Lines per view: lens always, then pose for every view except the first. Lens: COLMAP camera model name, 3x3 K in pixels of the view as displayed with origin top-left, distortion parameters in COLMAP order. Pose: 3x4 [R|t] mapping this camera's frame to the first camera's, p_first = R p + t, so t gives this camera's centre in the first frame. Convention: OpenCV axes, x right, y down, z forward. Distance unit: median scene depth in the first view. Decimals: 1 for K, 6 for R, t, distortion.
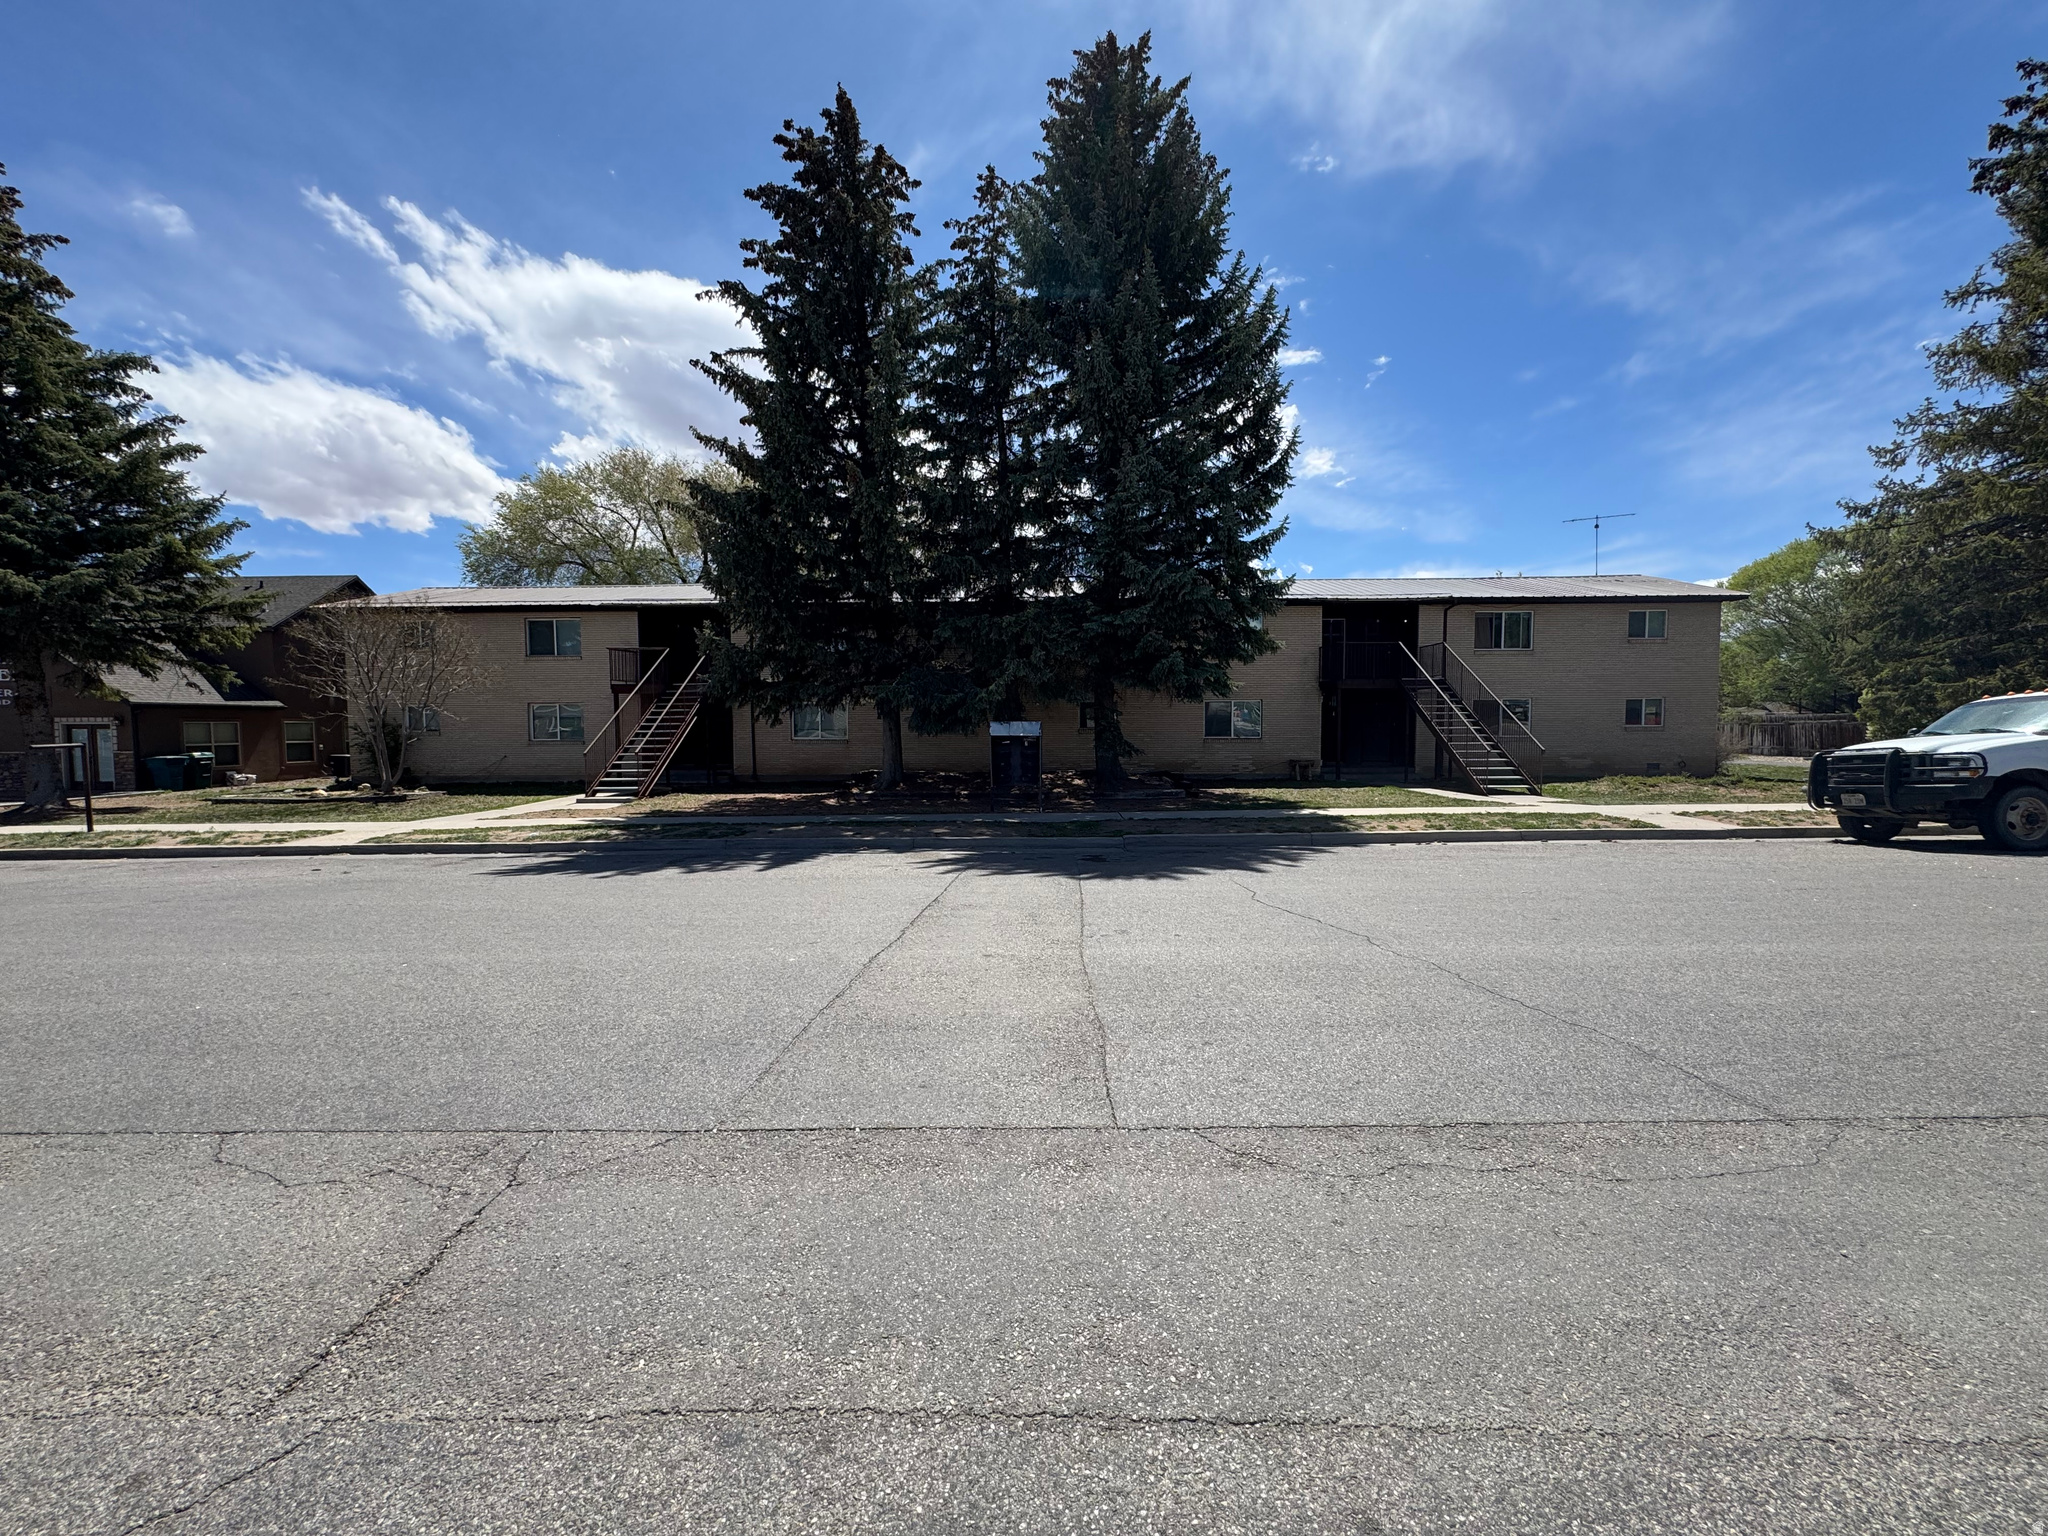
lens RADIAL K [[822.9, 0, 1074.7], [0, 822.9, 756.0], [0, 0, 1]] dist [0.024574, 0.000689]
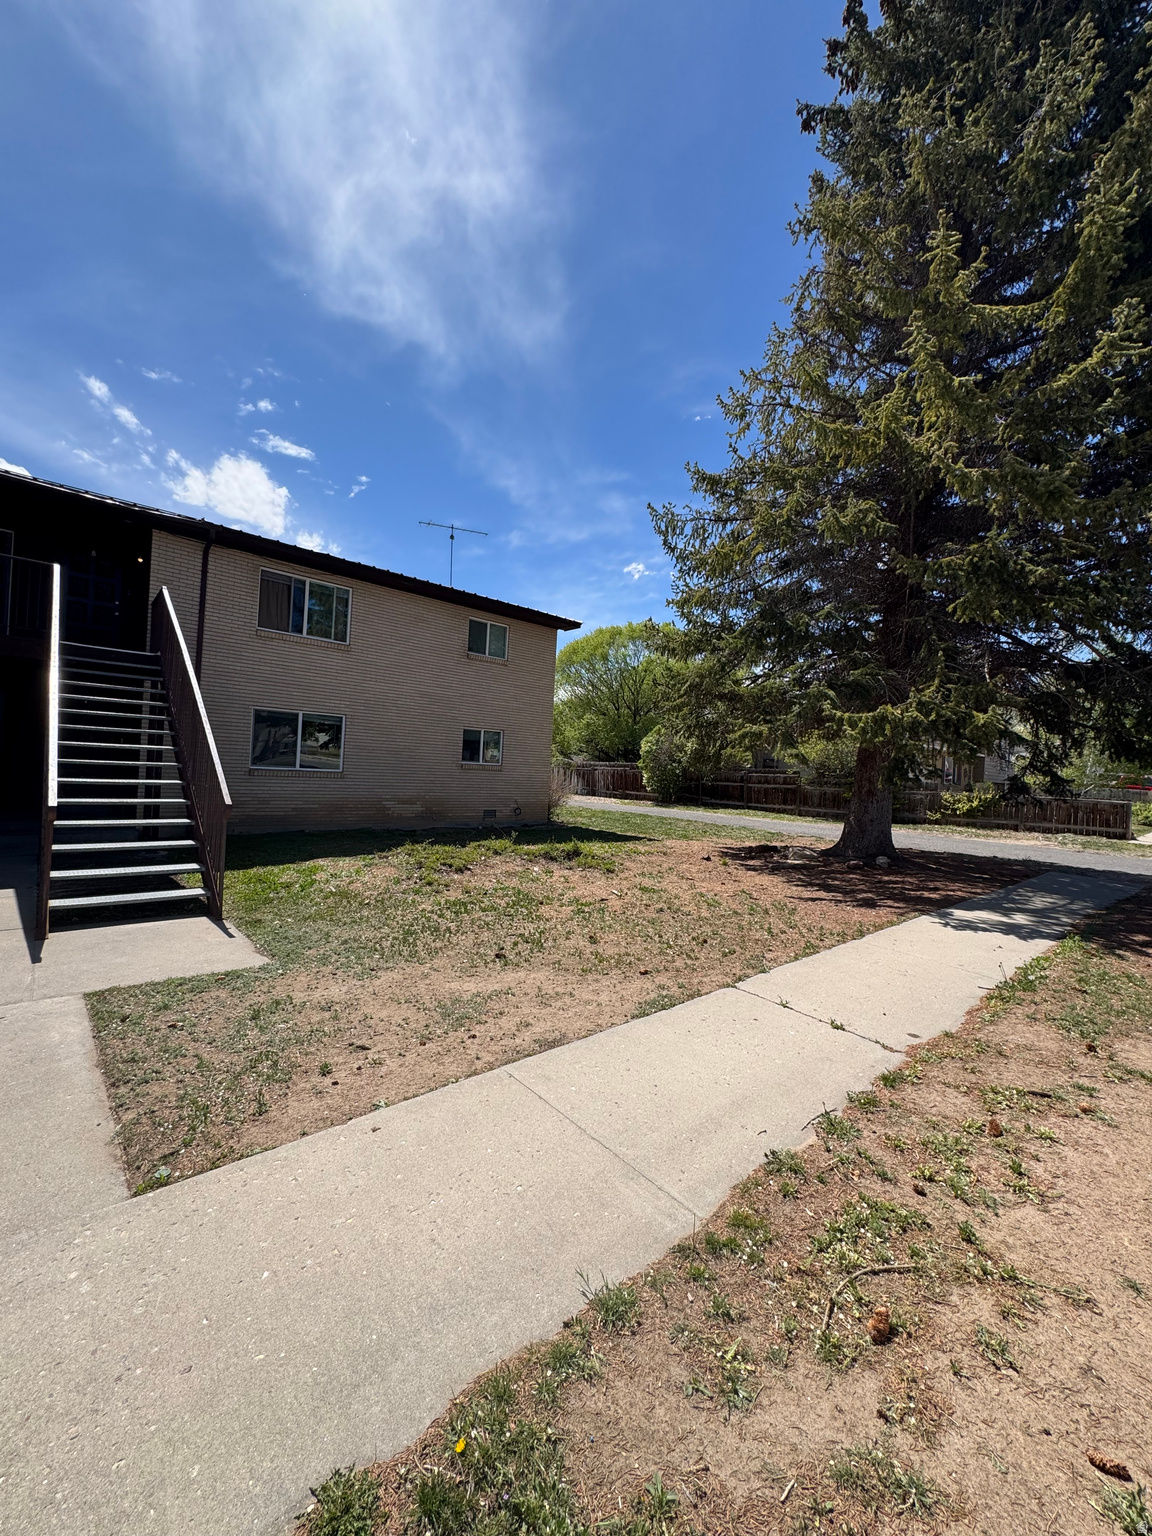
lens RADIAL K [[617.1, 0, 580.3], [0, 617.1, 767.0], [0, 0, 1]] dist [0.024574, 0.000689]
pose [[0.759481, 0.045125, 0.648962, 0.063263], [-0.031012, 0.998969, -0.033168, -0.002786], [-0.649790, 0.005065, 0.760097, 0.082813]]
